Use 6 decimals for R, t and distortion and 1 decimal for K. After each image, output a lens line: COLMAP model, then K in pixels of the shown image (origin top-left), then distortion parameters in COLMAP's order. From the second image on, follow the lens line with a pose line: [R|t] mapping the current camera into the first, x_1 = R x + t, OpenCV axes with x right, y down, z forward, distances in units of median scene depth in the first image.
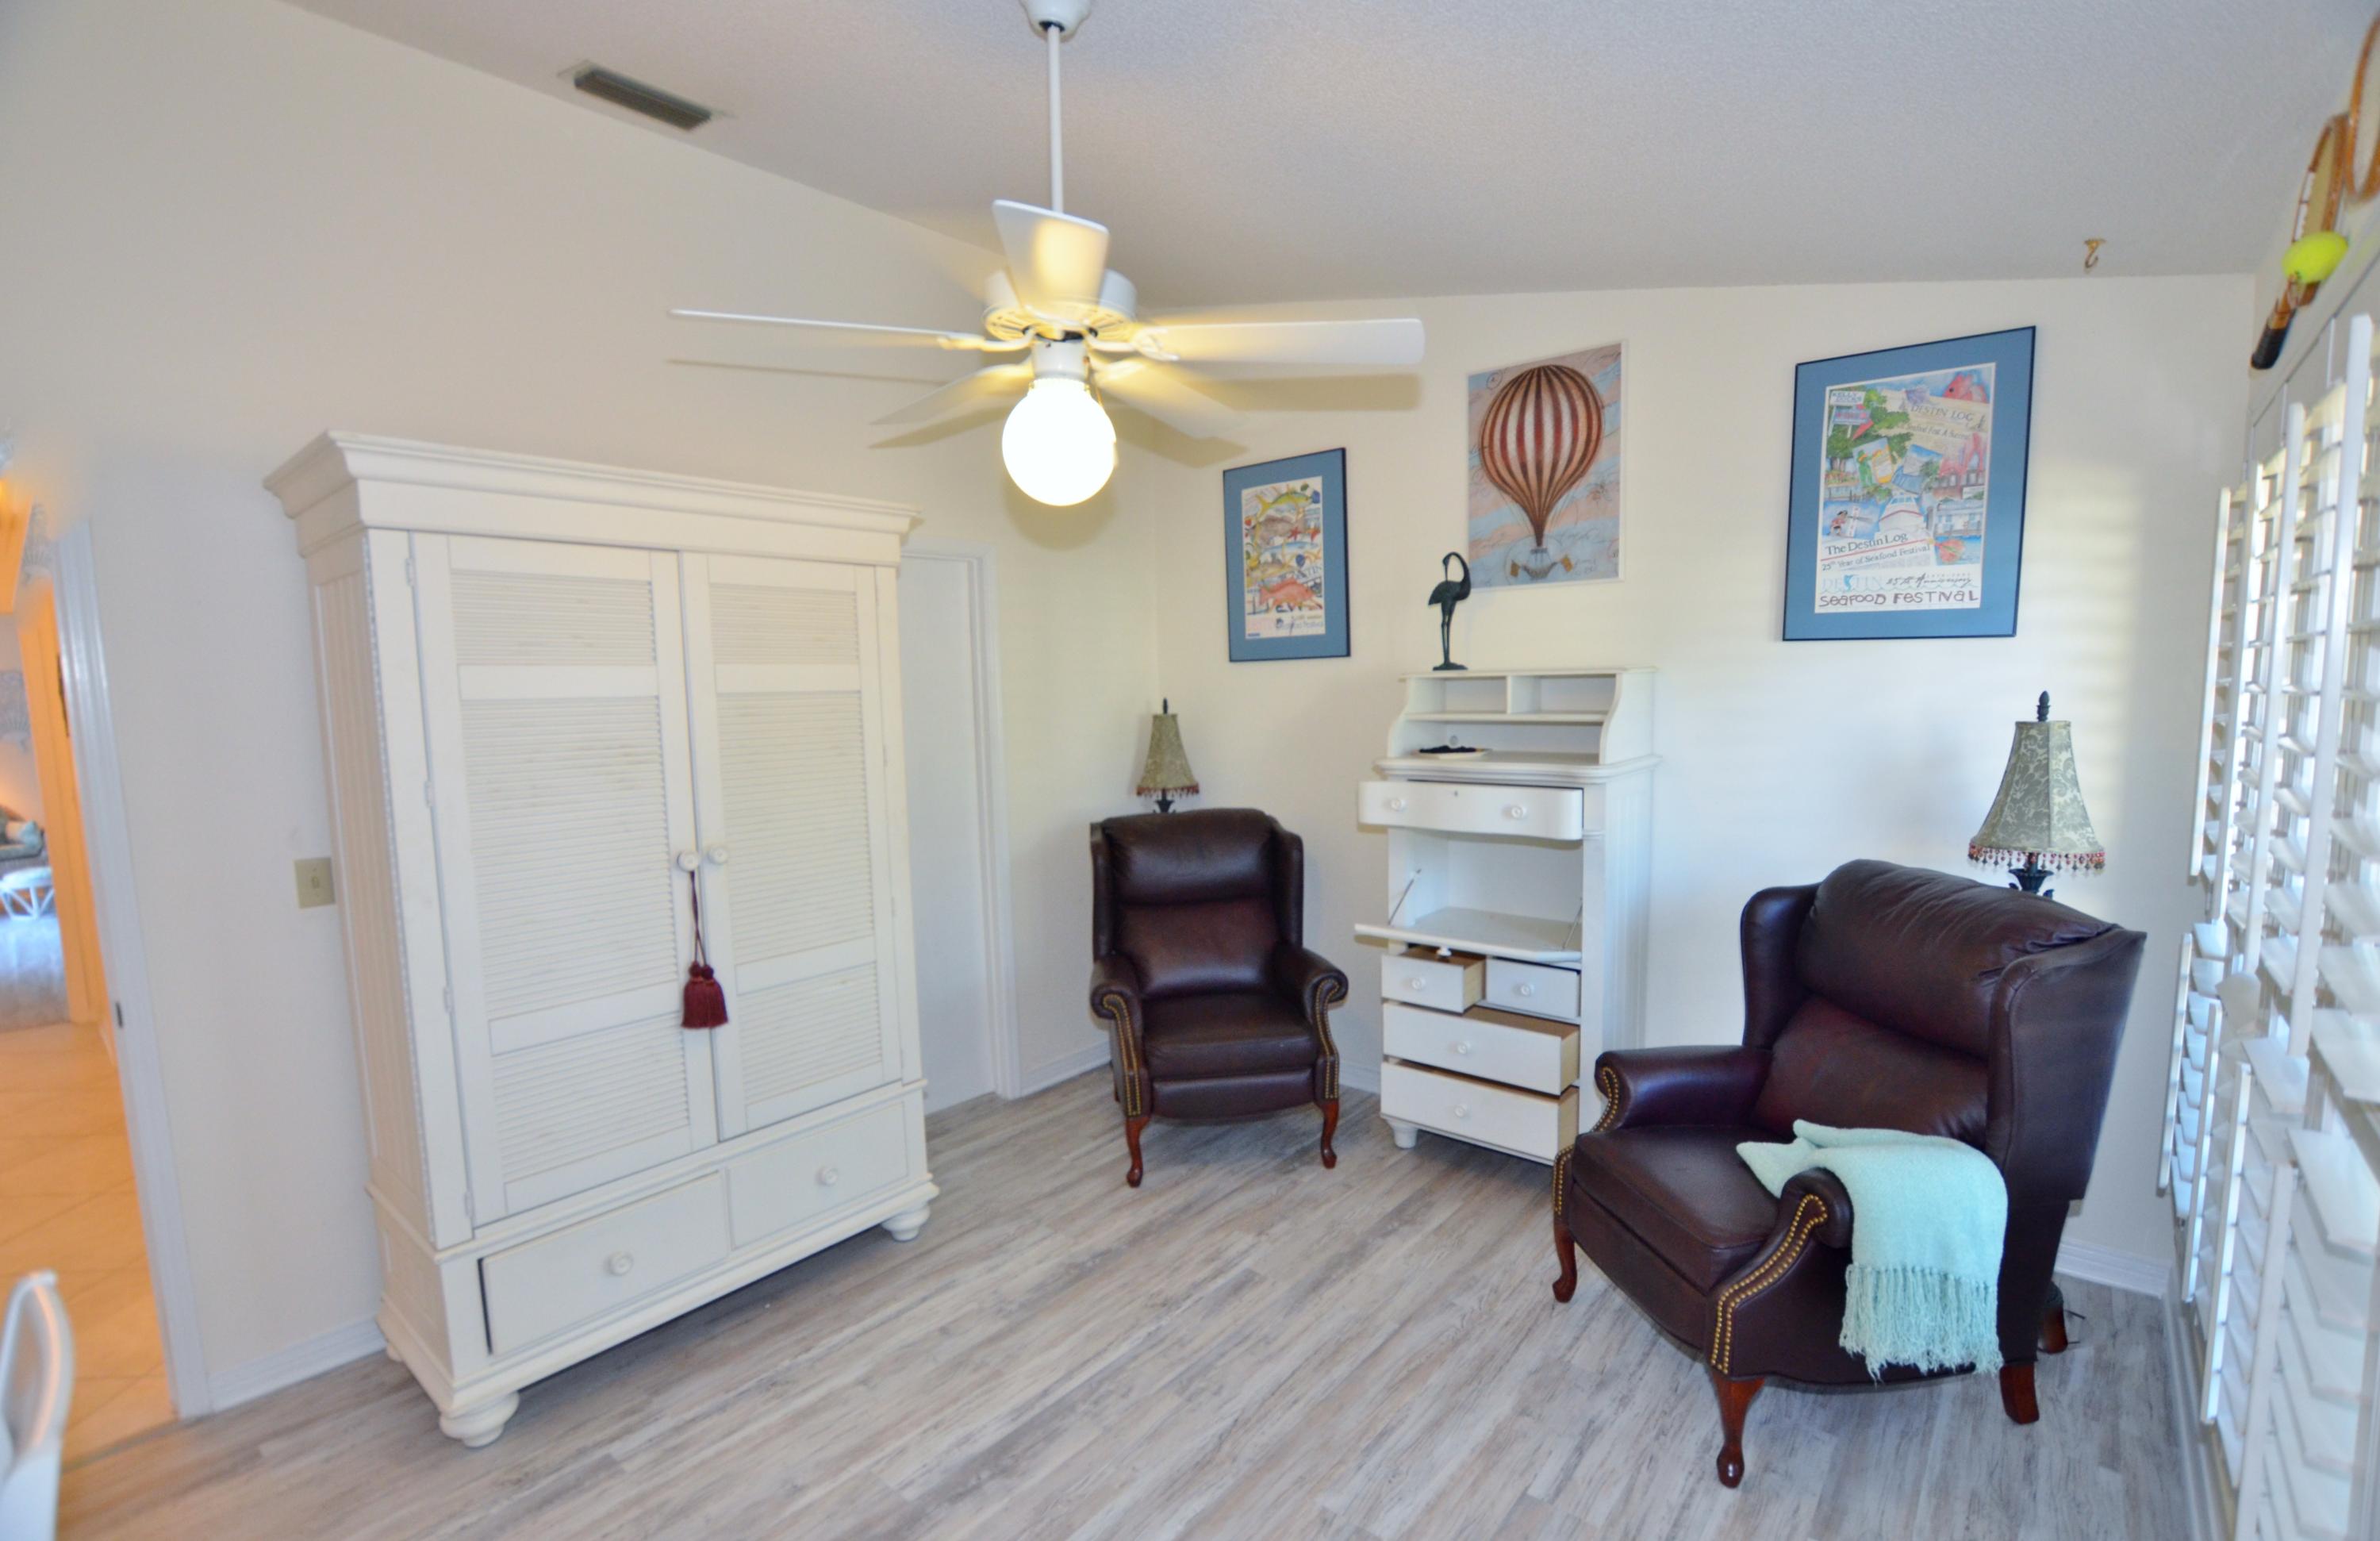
lens RADIAL K [[1056.9, 0, 1190.5], [0, 1056.9, 793.7], [0, 0, 1]] dist [-0.030249, -0.000239]
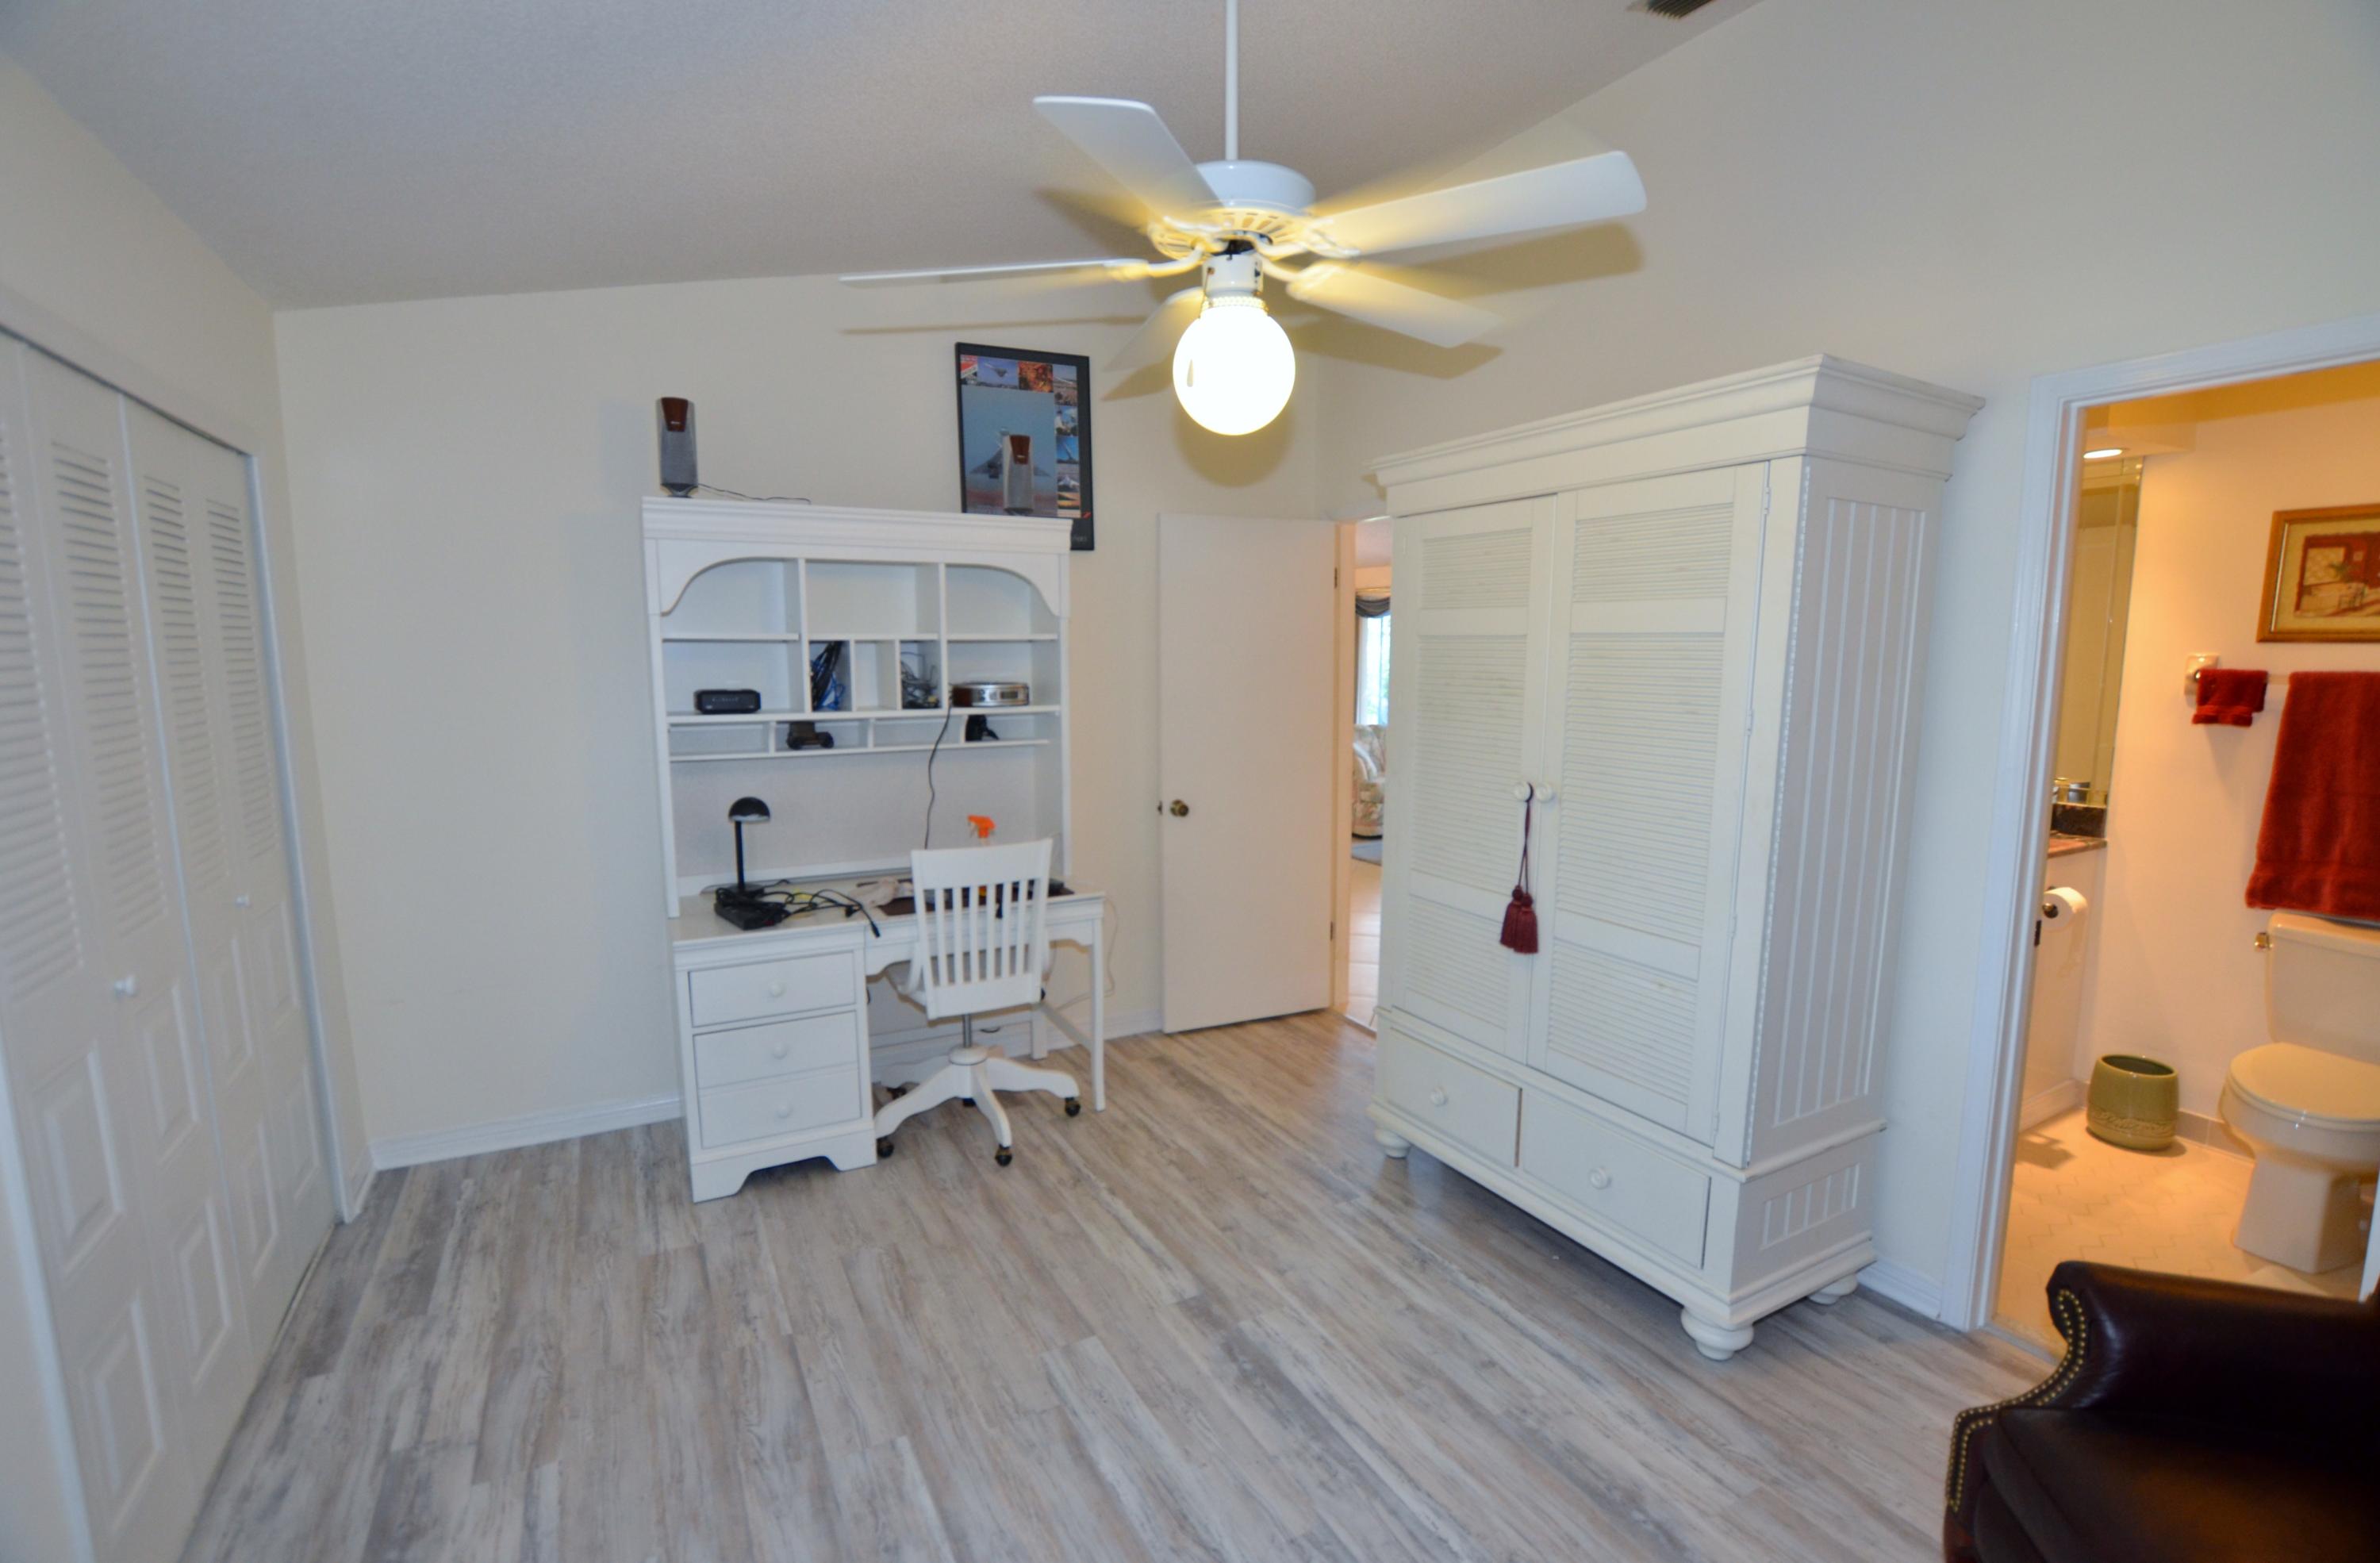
lens RADIAL K [[1051.3, 0, 1184.4], [0, 1051.3, 798.8], [0, 0, 1]] dist [-0.041169, 0.010357]
pose [[-0.363339, 0.153591, -0.918909, 0.504691], [-0.088192, 0.976218, 0.198041, -0.088498], [0.927473, 0.152997, -0.341153, 0.846788]]
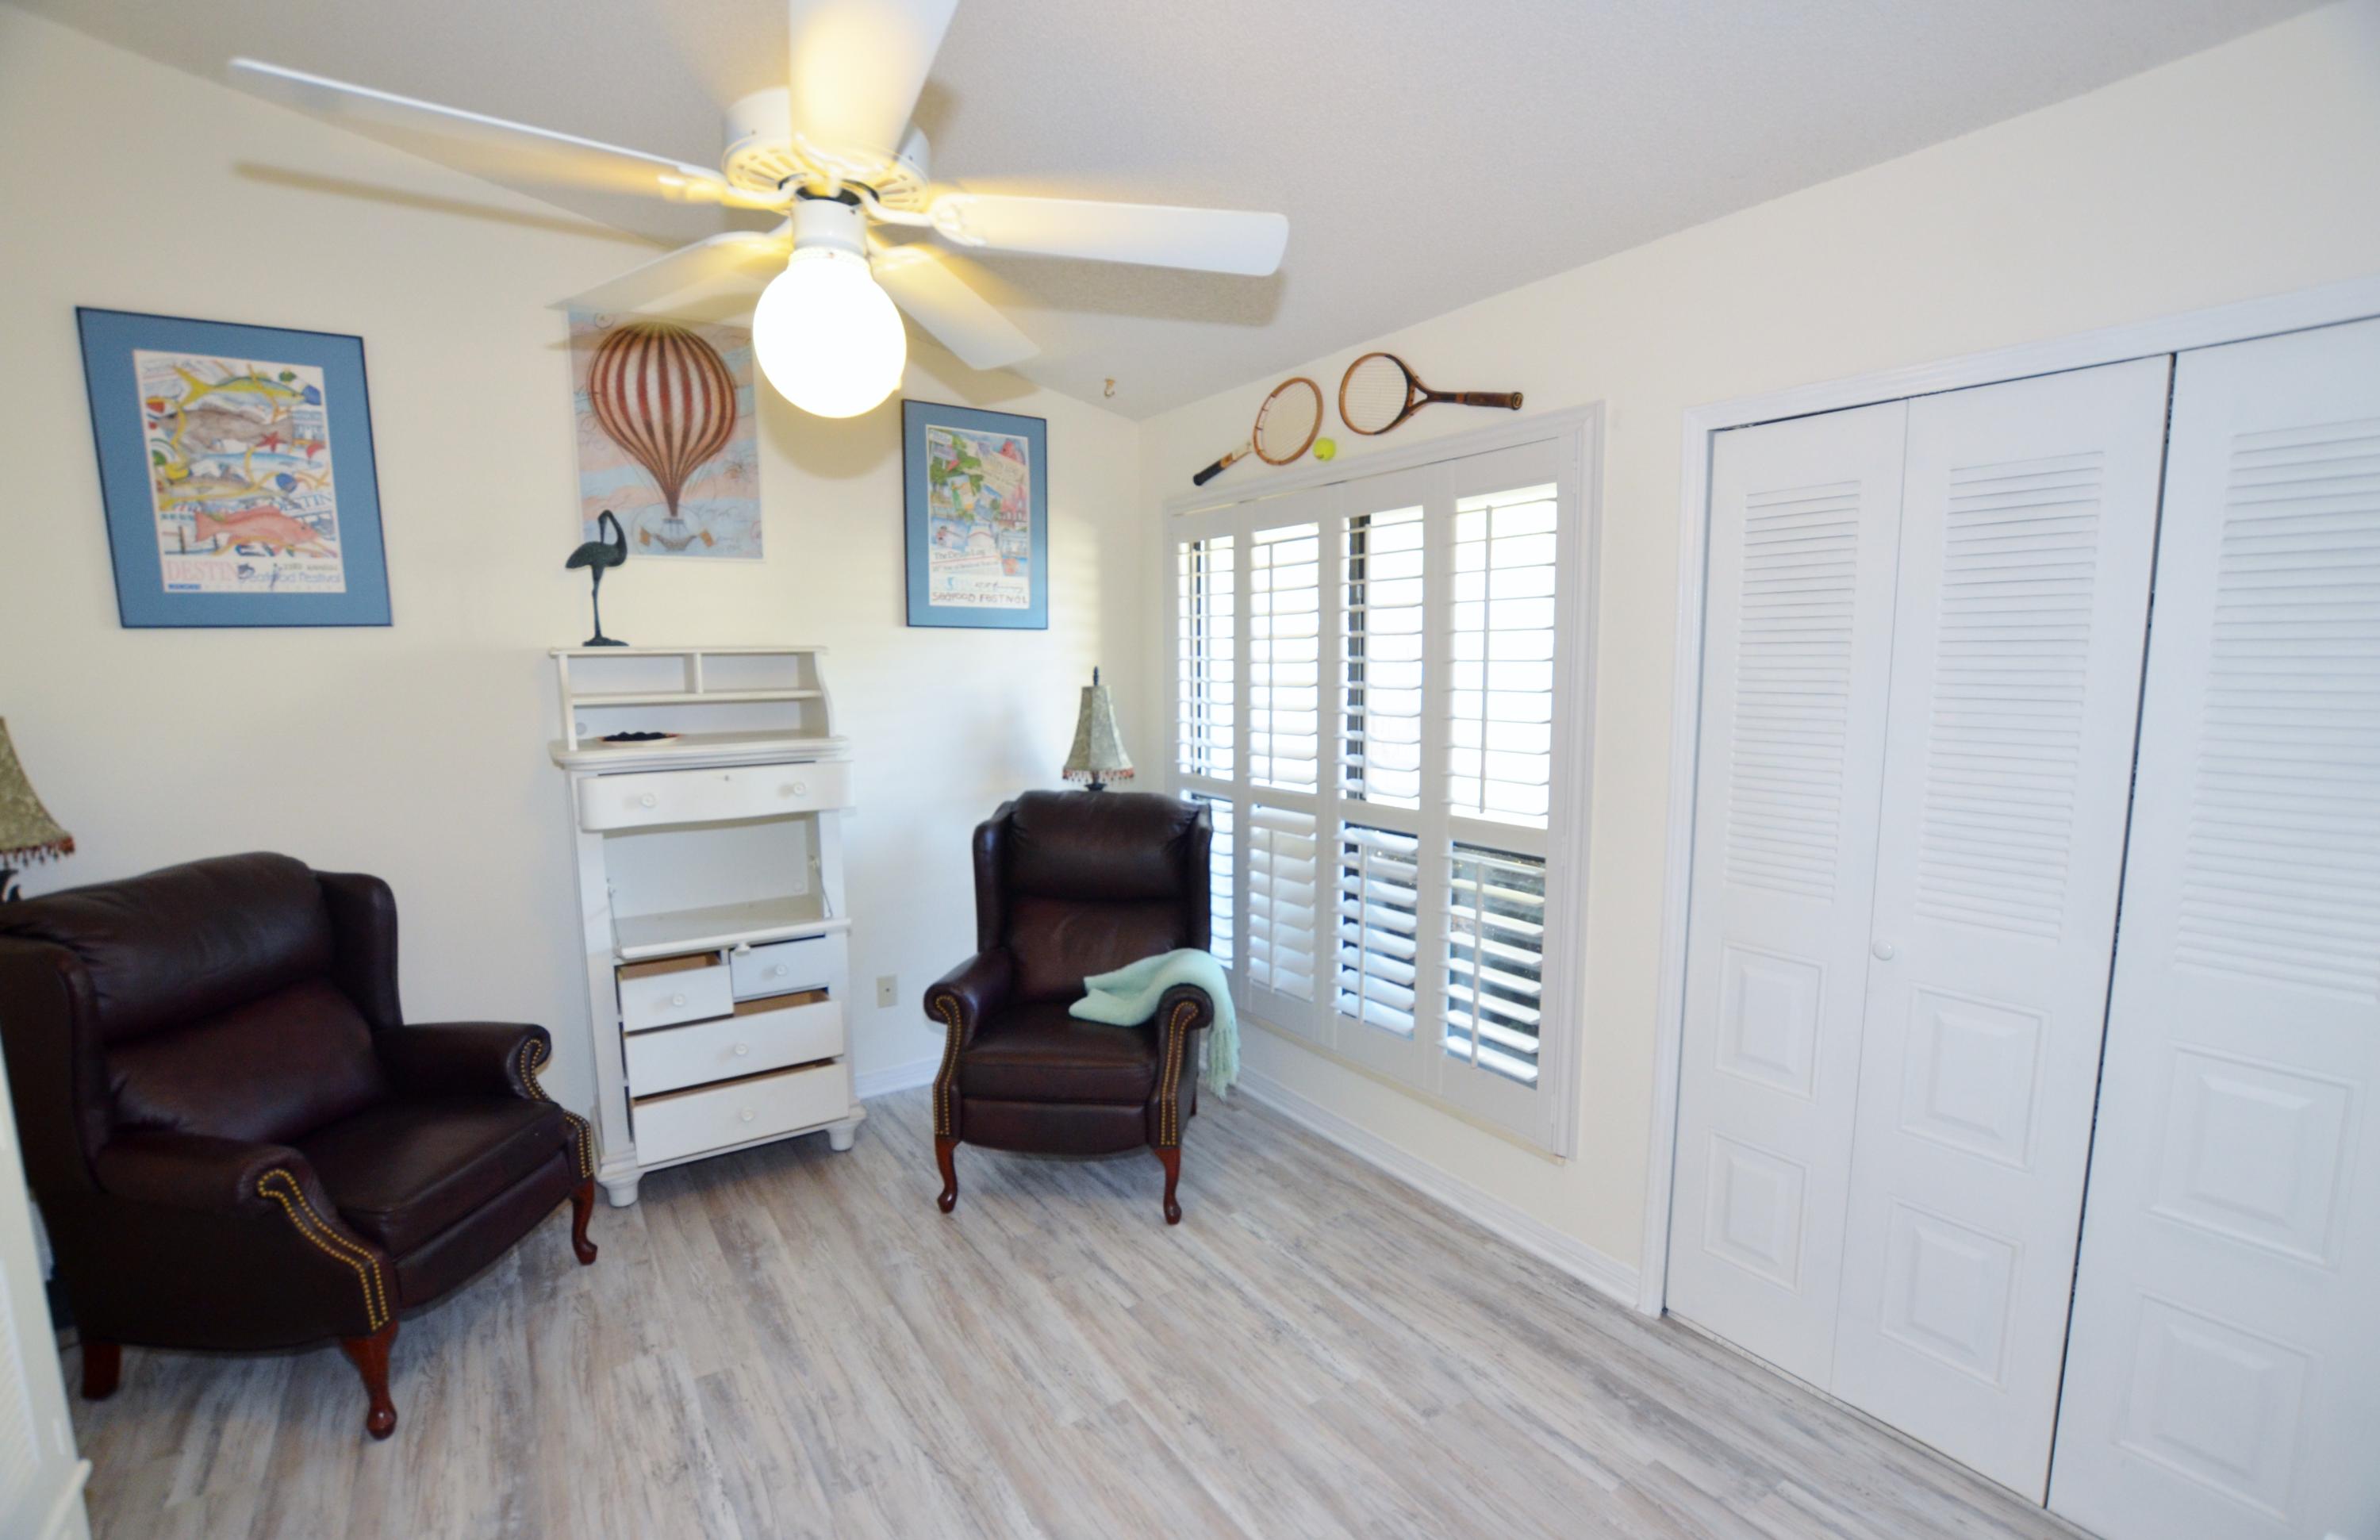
lens RADIAL K [[1056.8, 0, 1190.5], [0, 1056.8, 793.2], [0, 0, 1]] dist [-0.030249, -0.000239]
pose [[0.271686, -0.105956, 0.956535, -0.526574], [0.103057, 0.991409, 0.080548, -0.019185], [-0.956852, 0.076694, 0.280272, 0.354104]]
